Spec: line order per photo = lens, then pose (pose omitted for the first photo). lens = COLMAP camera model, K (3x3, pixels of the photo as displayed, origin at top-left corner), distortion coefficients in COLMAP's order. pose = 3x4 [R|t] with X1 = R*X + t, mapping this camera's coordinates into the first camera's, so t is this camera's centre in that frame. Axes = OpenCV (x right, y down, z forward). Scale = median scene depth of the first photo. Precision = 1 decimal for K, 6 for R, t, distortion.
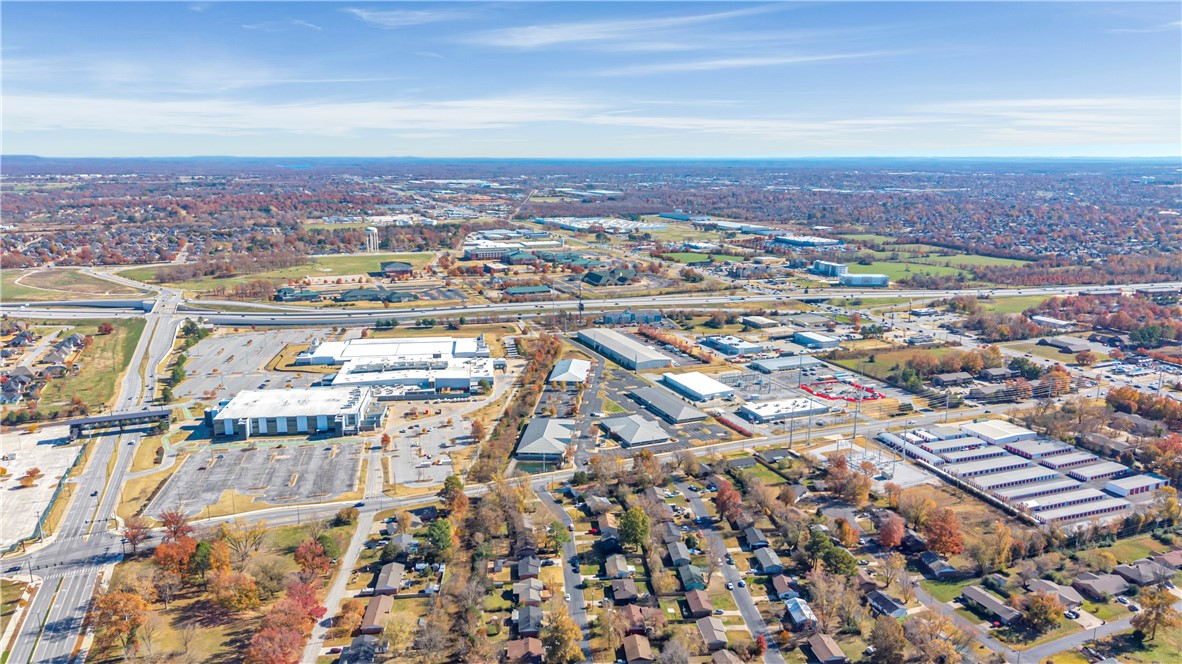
lens RADIAL K [[804.5, 0, 591.0], [0, 804.5, 332.0], [0, 0, 1]] dist [0.119467, -0.182431]
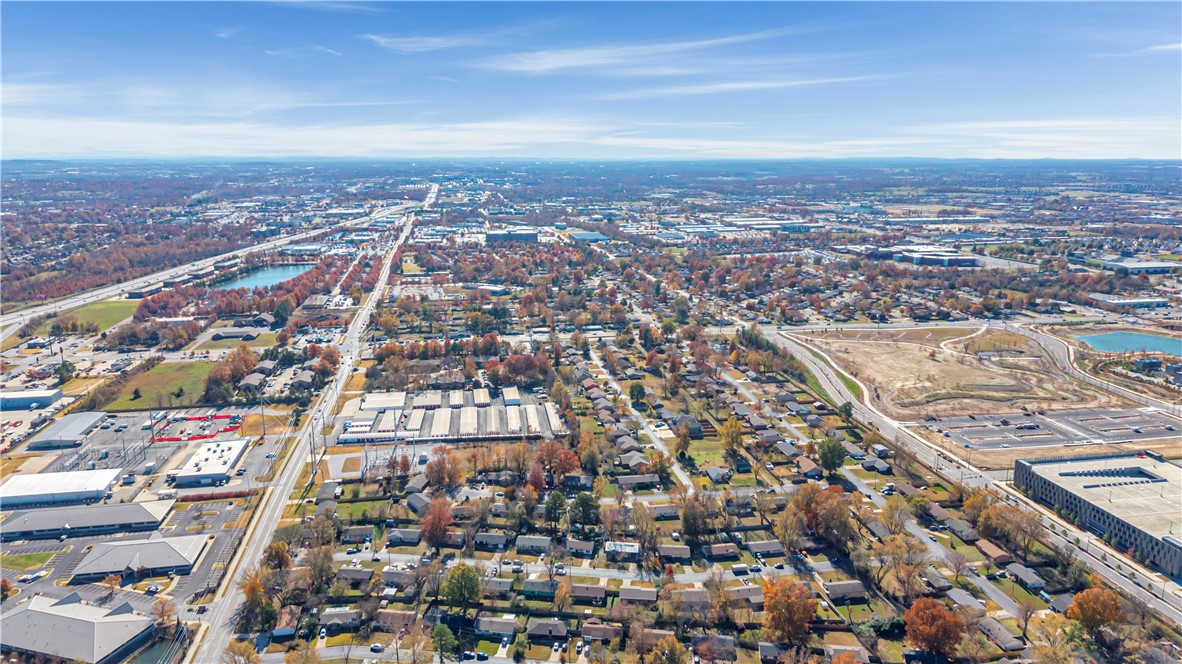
lens RADIAL K [[804.5, 0, 591.0], [0, 804.5, 332.0], [0, 0, 1]] dist [0.119467, -0.182431]
pose [[0.224444, -0.211779, 0.951197, -0.502475], [0.216389, 0.962562, 0.163250, -0.095468], [-0.950158, 0.169188, 0.261867, 0.444626]]
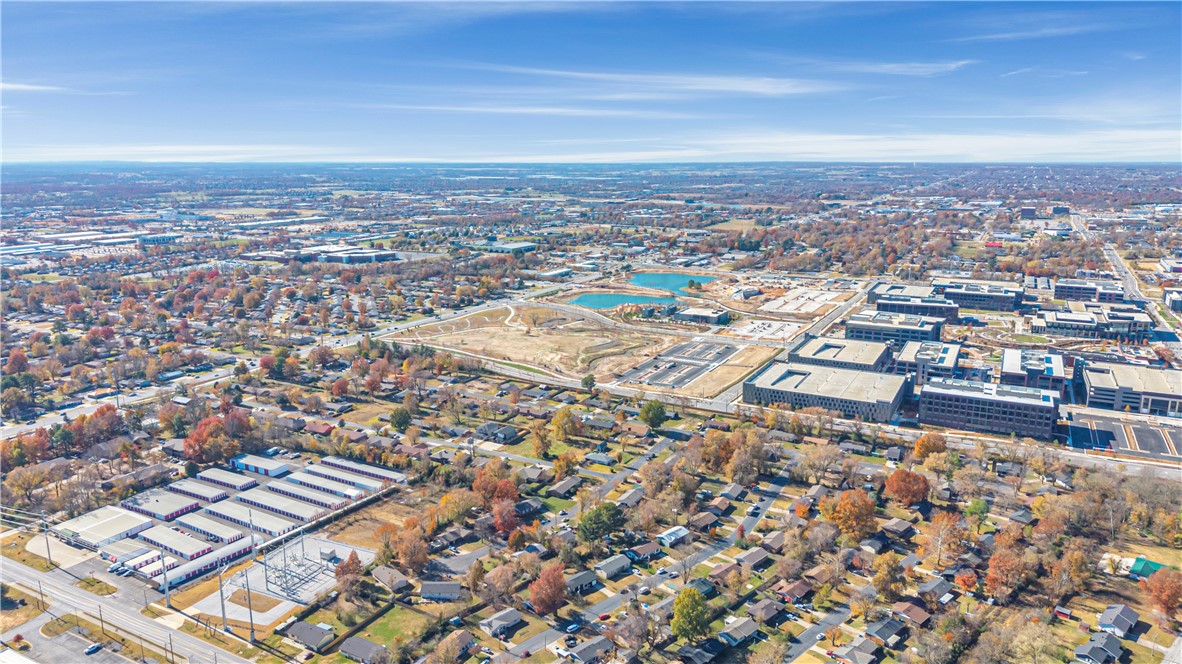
lens RADIAL K [[804.5, 0, 591.0], [0, 804.5, 332.0], [0, 0, 1]] dist [0.119467, -0.182431]
pose [[-0.623803, -0.167734, 0.763371, -0.339126], [0.172451, 0.923091, 0.343750, -0.233916], [-0.762319, 0.346076, -0.546901, 1.058132]]
